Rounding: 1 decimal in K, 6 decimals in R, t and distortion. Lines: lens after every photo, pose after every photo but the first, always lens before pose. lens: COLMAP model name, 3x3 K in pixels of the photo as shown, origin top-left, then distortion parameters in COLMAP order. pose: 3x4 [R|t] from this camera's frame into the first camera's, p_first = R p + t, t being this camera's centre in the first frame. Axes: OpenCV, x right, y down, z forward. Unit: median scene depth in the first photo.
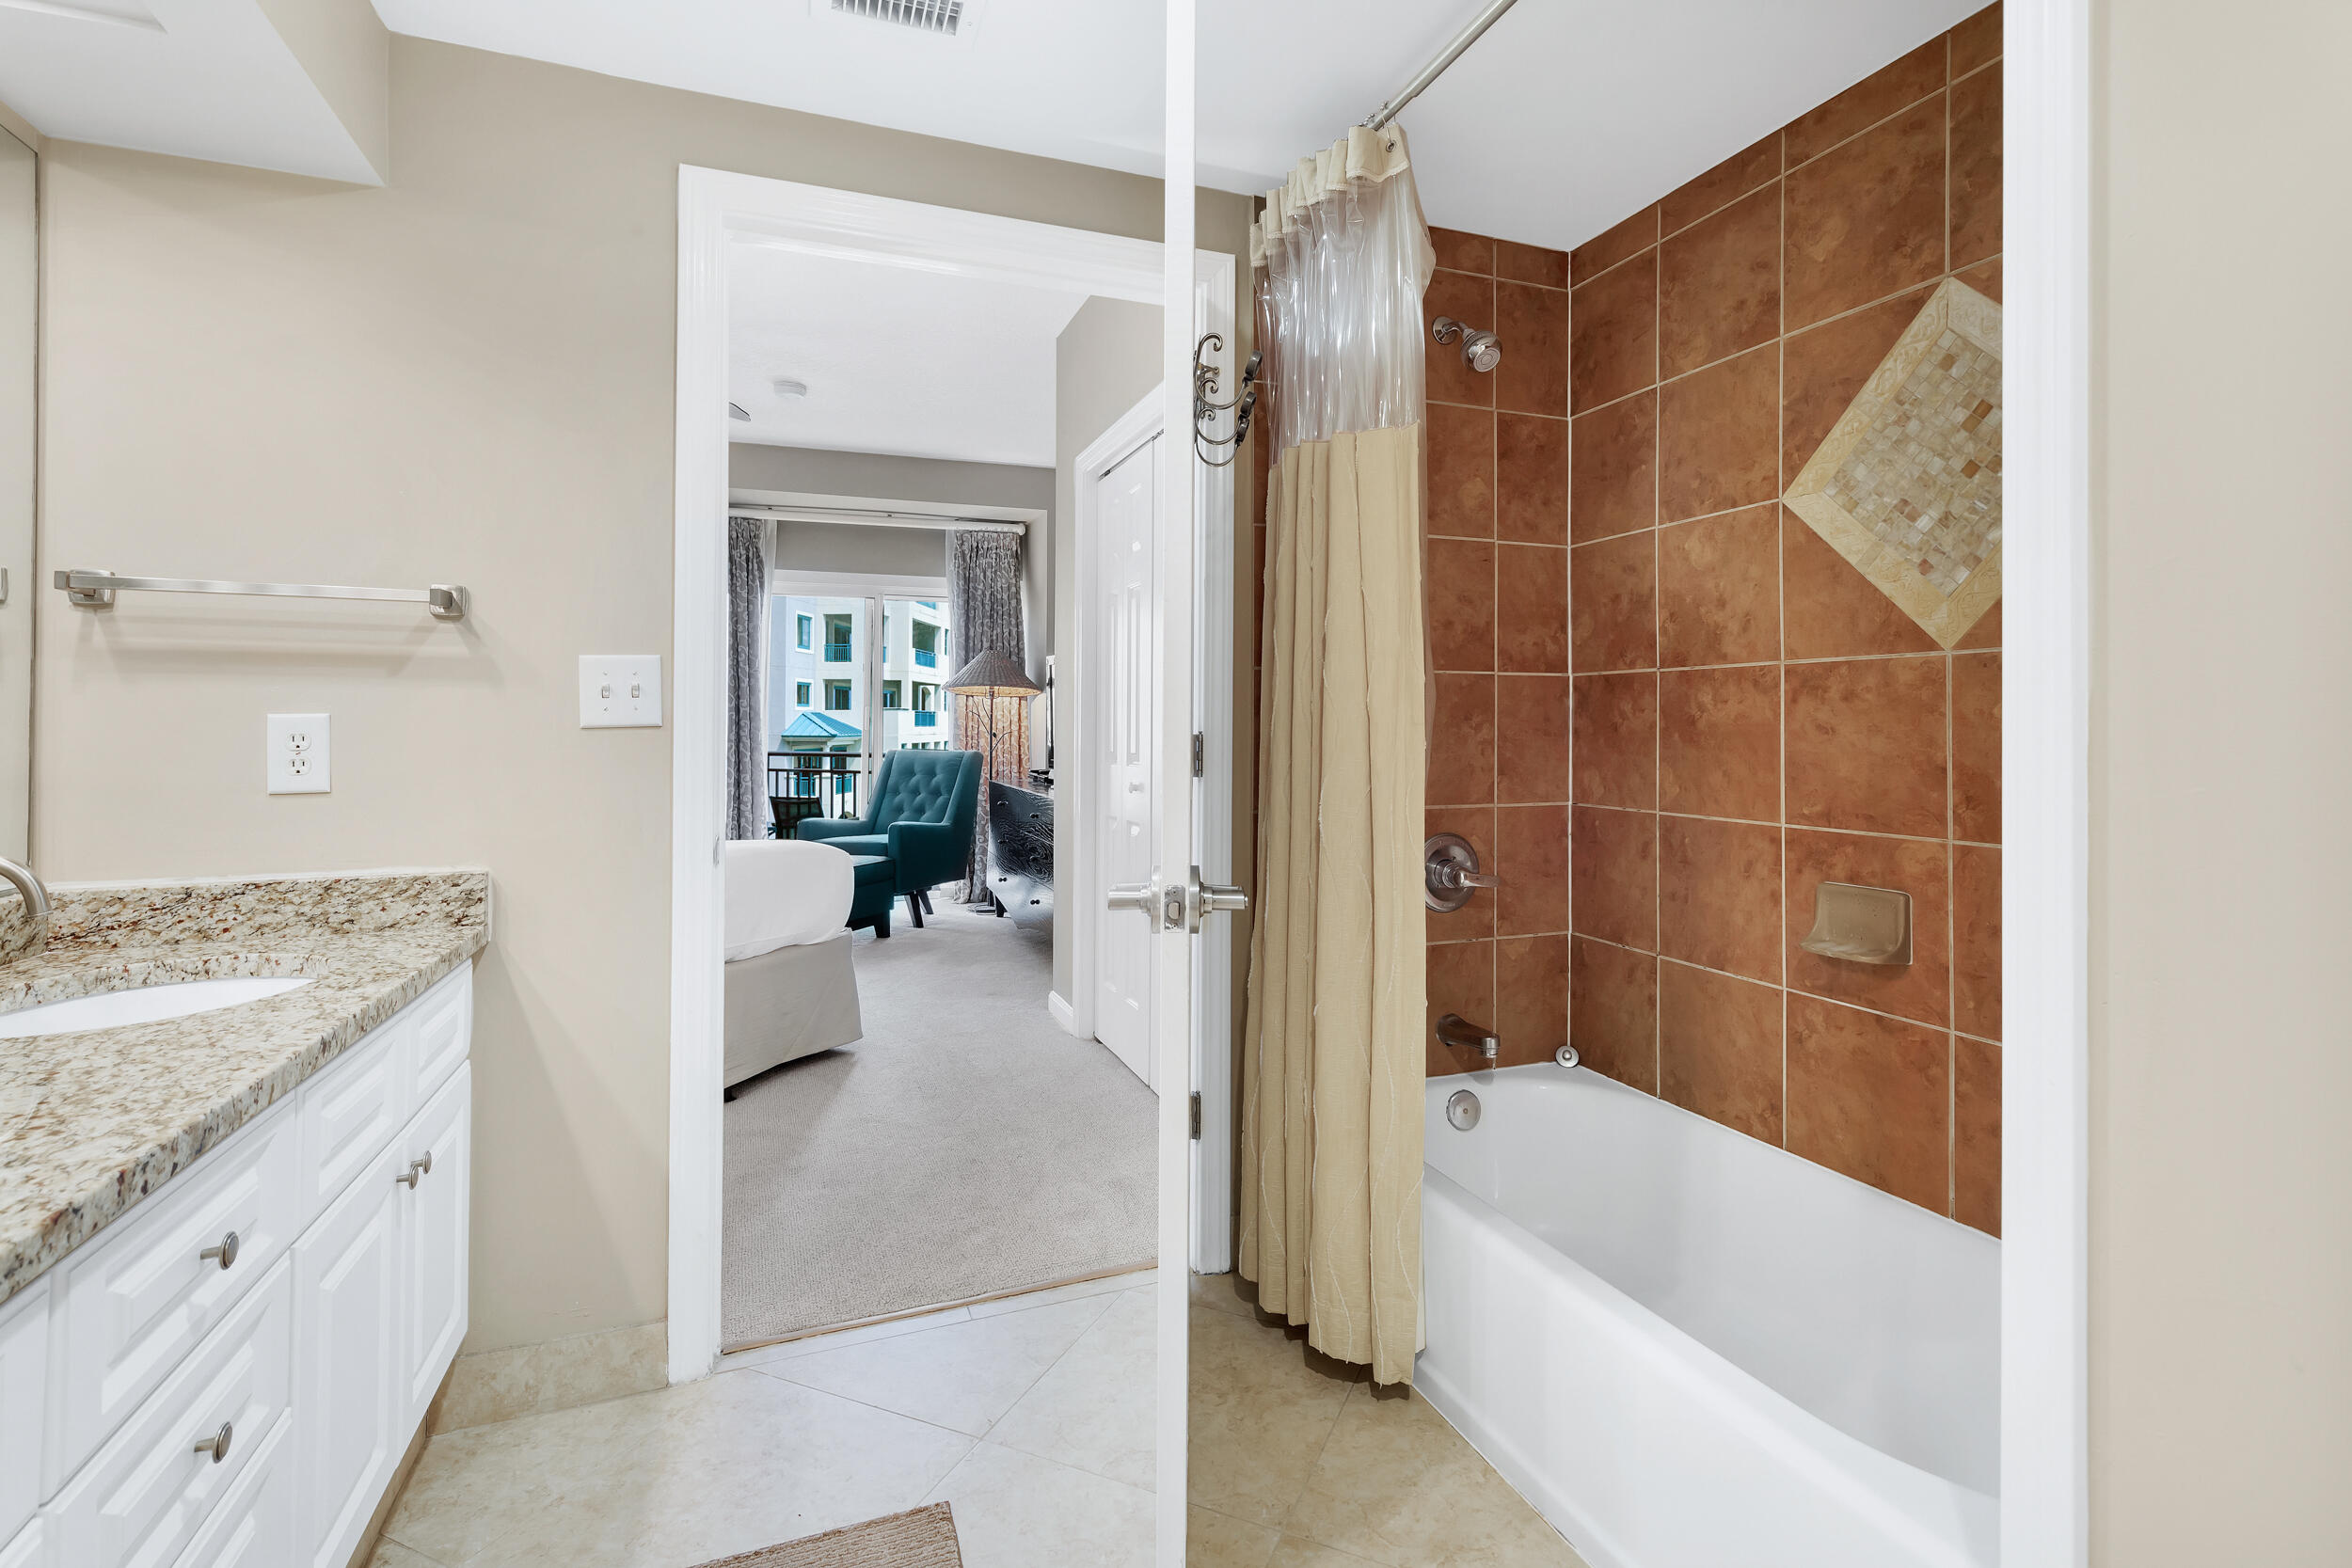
lens RADIAL K [[1093.8, 0, 1182.7], [0, 1093.8, 731.7], [0, 0, 1]] dist [0.005661, 0.000312]
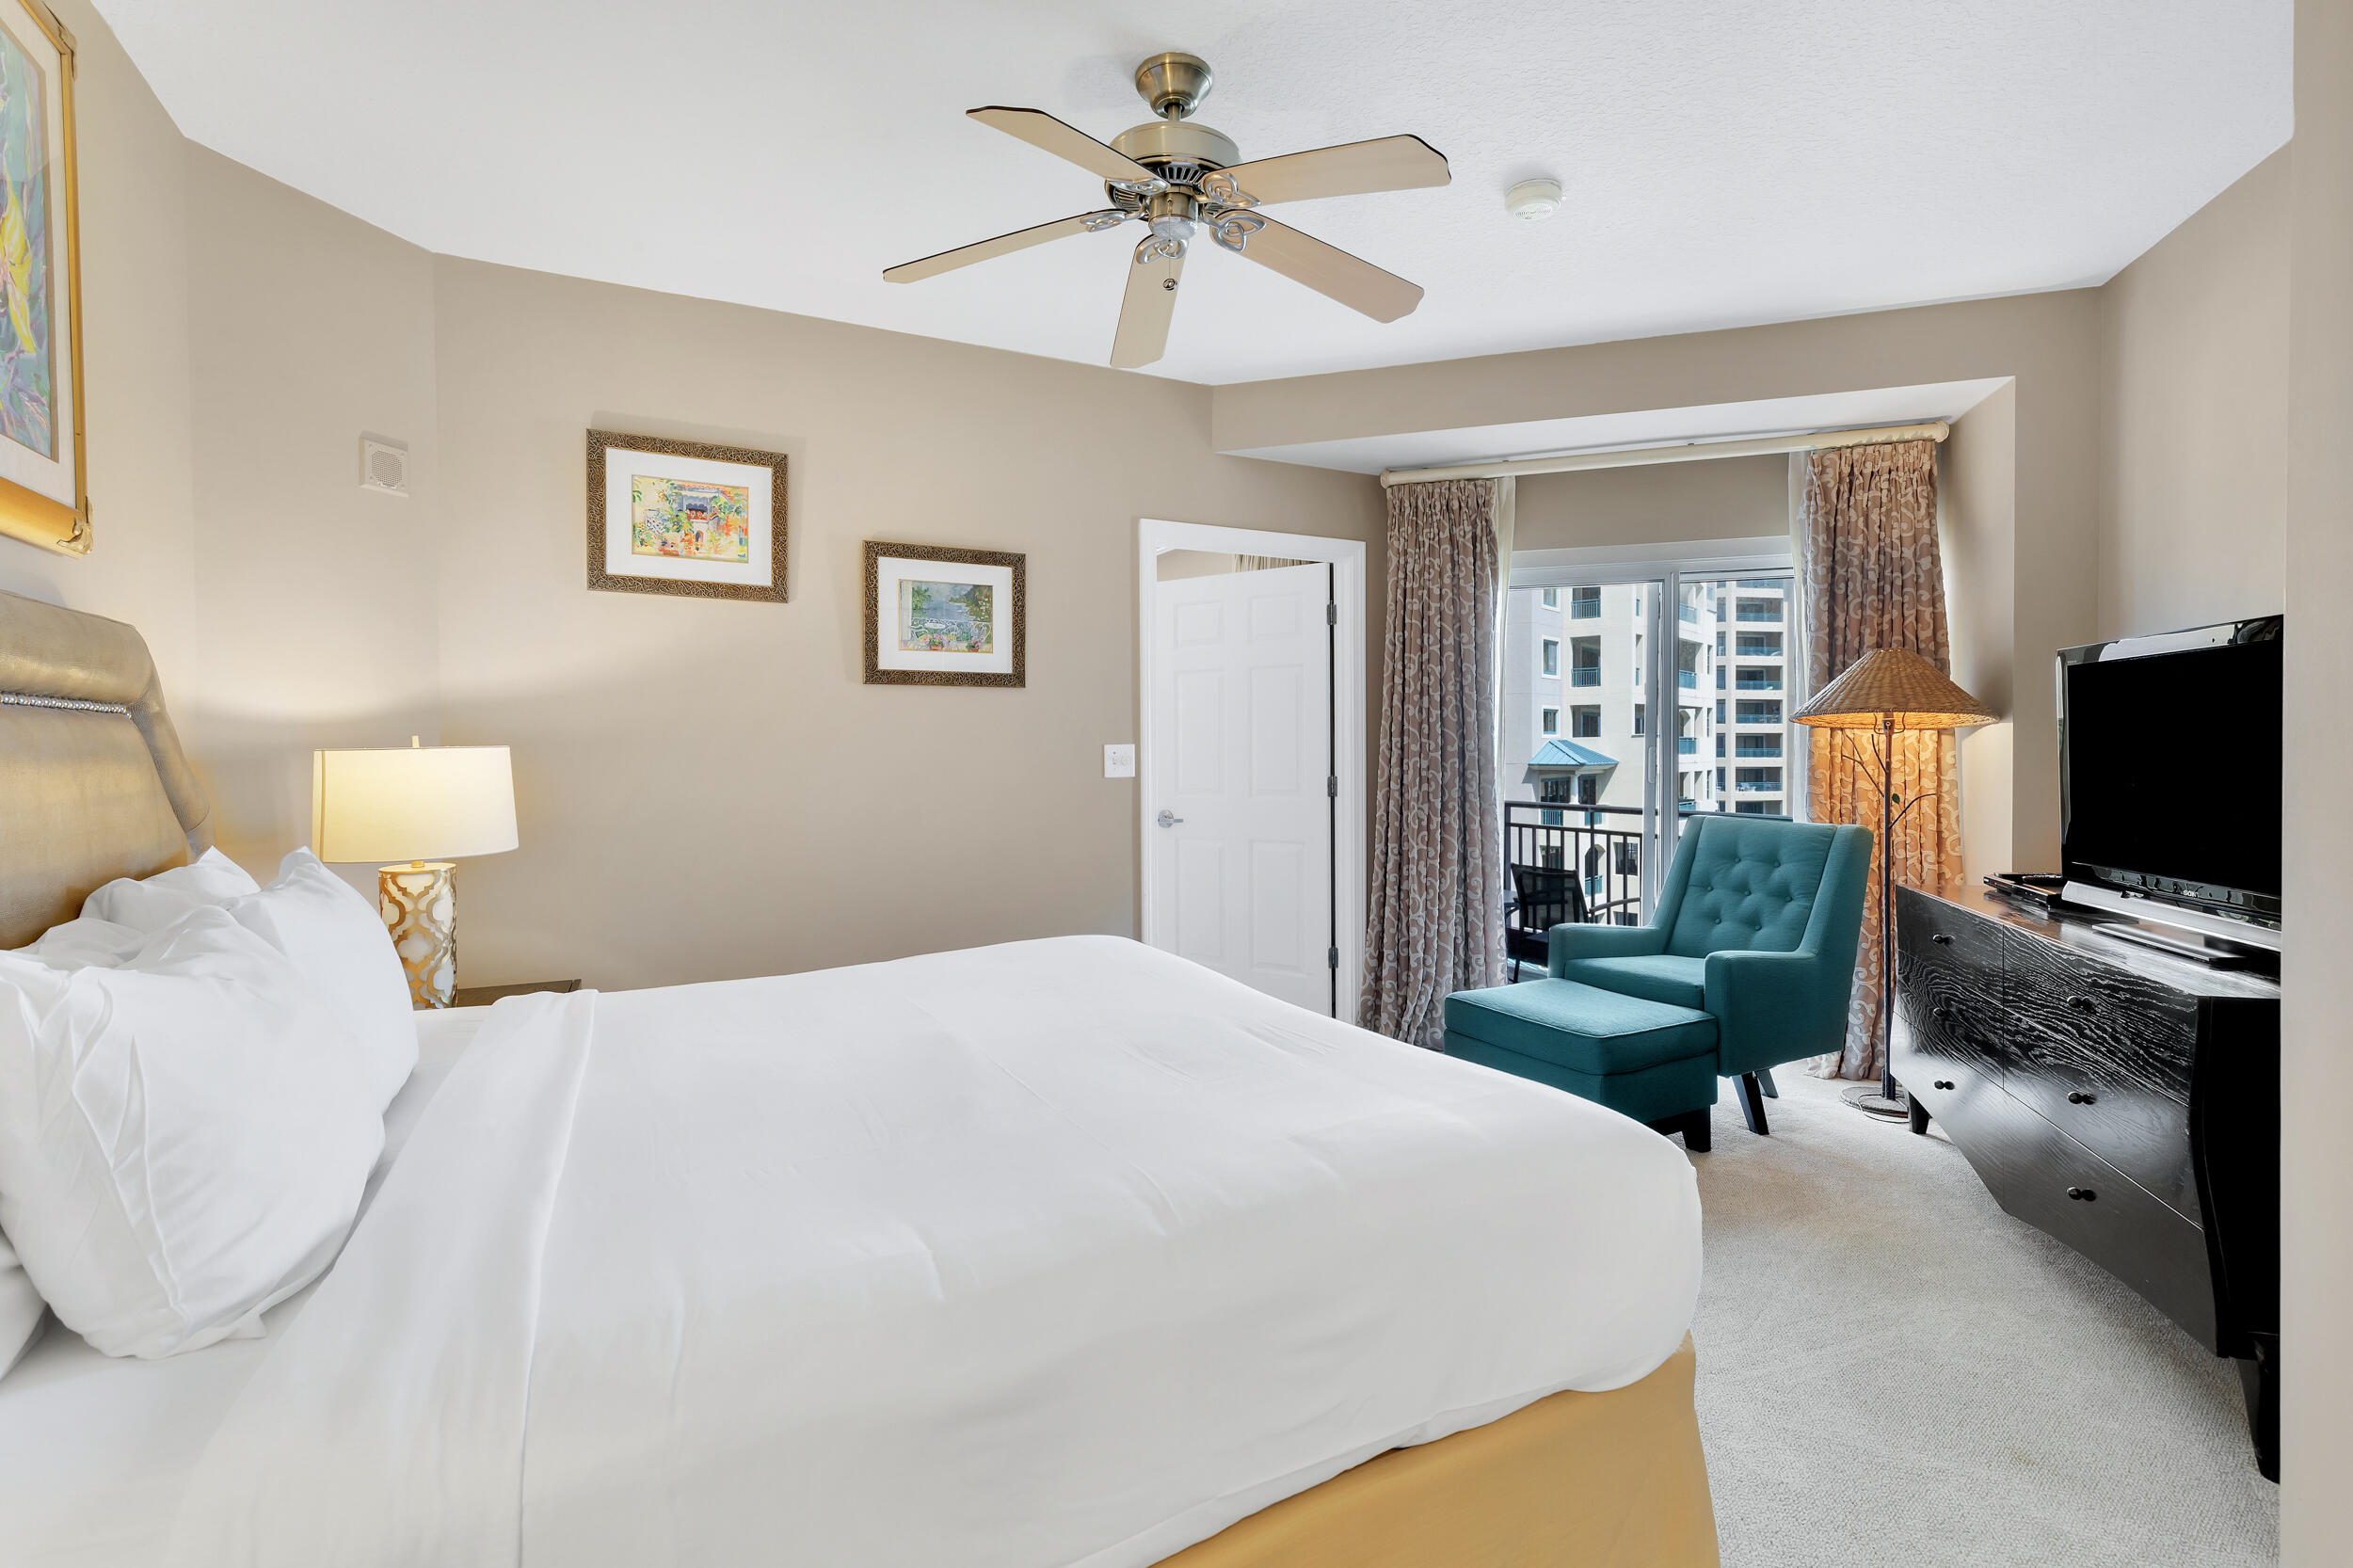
lens RADIAL K [[1094.4, 0, 1183.2], [0, 1094.4, 731.7], [0, 0, 1]] dist [0.005661, 0.000312]
pose [[0.792081, -0.014675, -0.610240, -0.114834], [0.000017, 0.999711, -0.024019, -0.017165], [0.610416, 0.019015, 0.791852, 0.320803]]
